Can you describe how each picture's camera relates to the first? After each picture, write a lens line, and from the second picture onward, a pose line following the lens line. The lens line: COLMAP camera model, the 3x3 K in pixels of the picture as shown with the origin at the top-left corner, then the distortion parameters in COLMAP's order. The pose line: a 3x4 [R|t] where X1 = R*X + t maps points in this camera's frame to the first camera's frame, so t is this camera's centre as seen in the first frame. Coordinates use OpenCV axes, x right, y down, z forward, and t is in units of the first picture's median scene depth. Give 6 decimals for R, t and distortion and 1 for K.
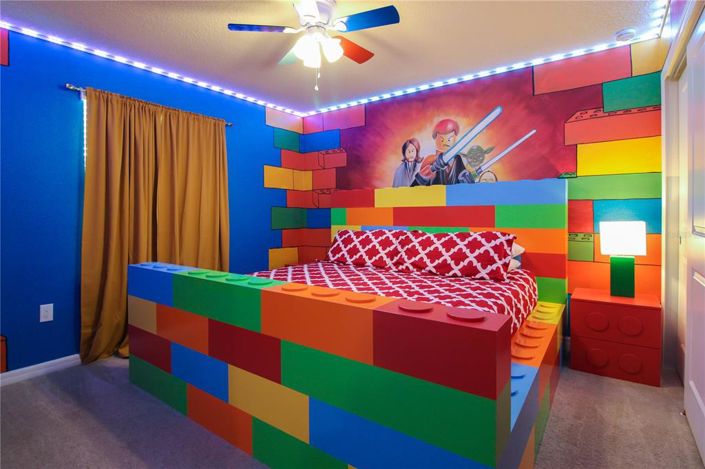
lens RADIAL K [[356.1, 0, 352.5], [0, 356.1, 234.5], [0, 0, 1]] dist [-0.000996, -0.016649]
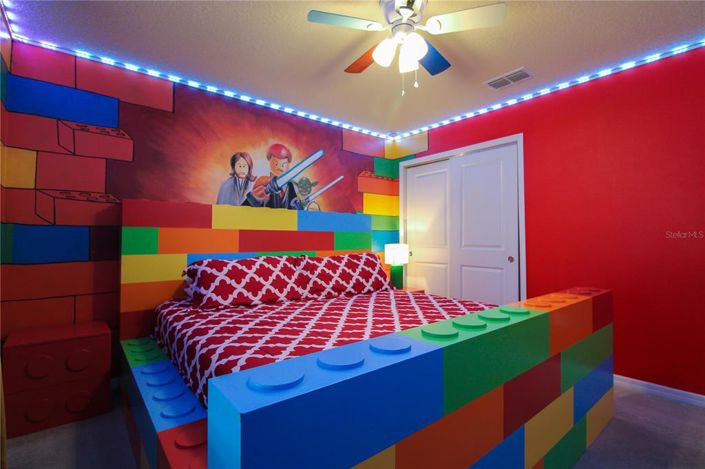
lens RADIAL K [[333.0, 0, 352.5], [0, 333.0, 234.5], [0, 0, 1]] dist [0.003839, -0.012185]
pose [[0.254160, 0.031531, 0.966648, -0.576957], [0.060531, 0.996990, -0.048436, -0.013436], [-0.965266, 0.070823, 0.251486, 0.581922]]
